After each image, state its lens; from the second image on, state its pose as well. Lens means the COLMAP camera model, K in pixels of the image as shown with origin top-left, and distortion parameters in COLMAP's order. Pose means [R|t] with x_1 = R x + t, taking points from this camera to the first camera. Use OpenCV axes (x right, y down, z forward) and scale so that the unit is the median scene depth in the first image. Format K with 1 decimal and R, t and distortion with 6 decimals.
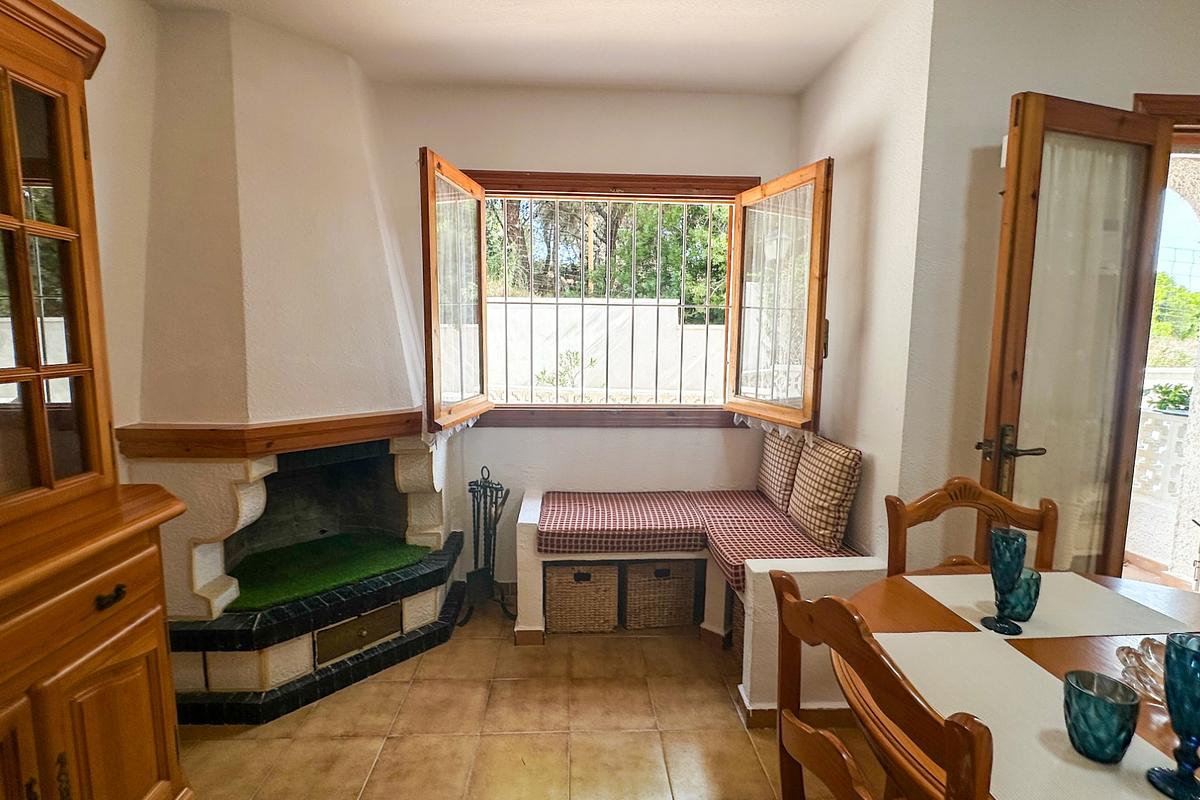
lens RADIAL K [[564.4, 0, 601.0], [0, 564.4, 396.0], [0, 0, 1]] dist [0.001095, -0.000552]
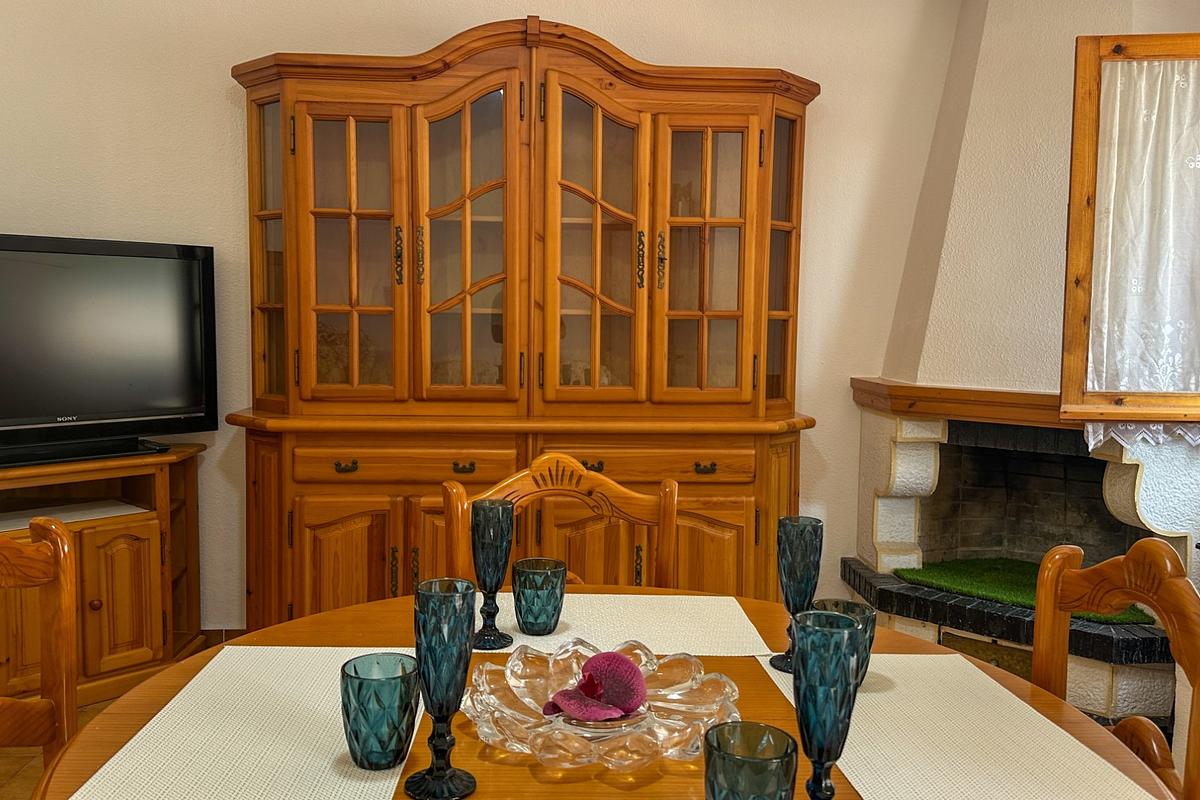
lens RADIAL K [[992.1, 0, 591.3], [0, 992.1, 396.6], [0, 0, 1]] dist [0.093243, -0.122476]
pose [[0.011058, 0.069027, -0.997554, 1.072122], [-0.124715, 0.989920, 0.067116, 0.023626], [0.992131, 0.123668, 0.019555, 0.400861]]
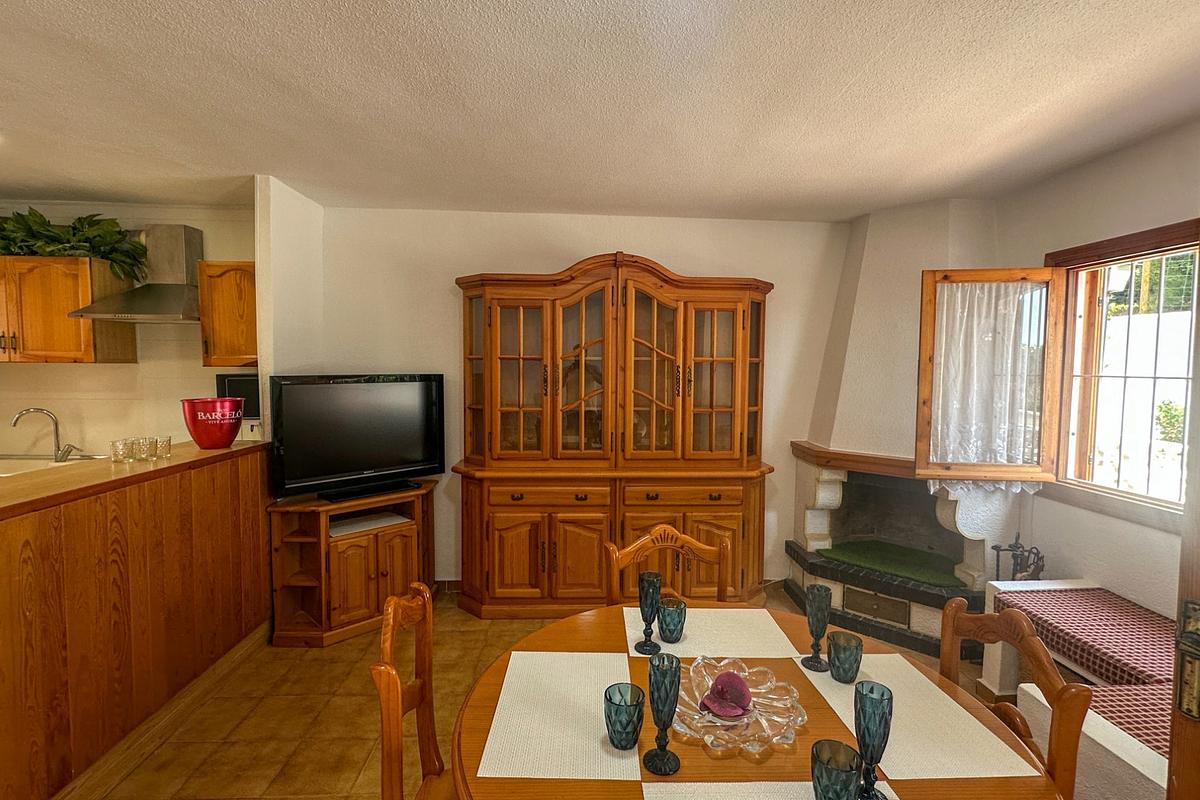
lens RADIAL K [[564.4, 0, 600.4], [0, 564.4, 399.3], [0, 0, 1]] dist [0.001095, -0.000552]
pose [[-0.005227, 0.051322, -0.998668, 1.108840], [-0.121234, 0.991283, 0.051577, -0.106342], [0.992610, 0.121342, 0.001041, 0.259583]]
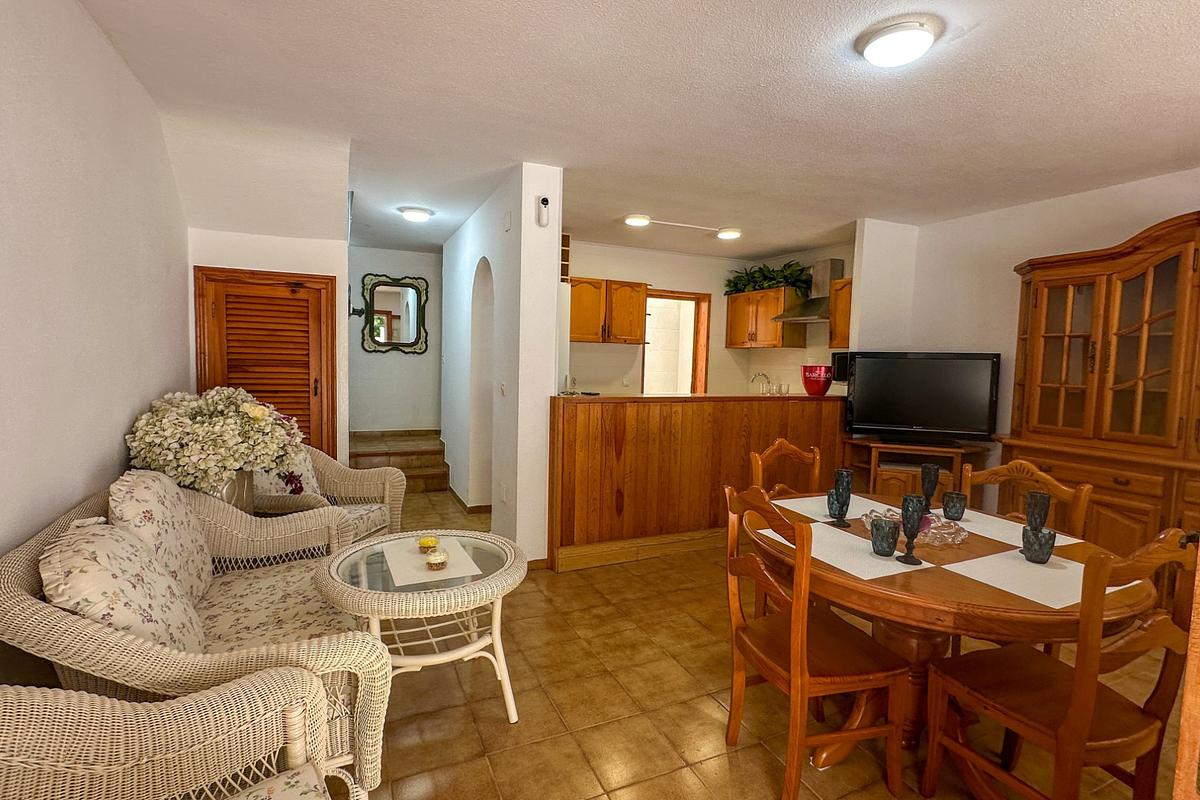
lens RADIAL K [[564.4, 0, 601.9], [0, 564.4, 398.1], [0, 0, 1]] dist [0.001095, -0.000552]
pose [[-0.927097, -0.003735, -0.374802, 1.382737], [-0.073009, 0.982597, 0.170802, -0.116468], [0.367641, 0.185714, -0.911236, 1.092132]]
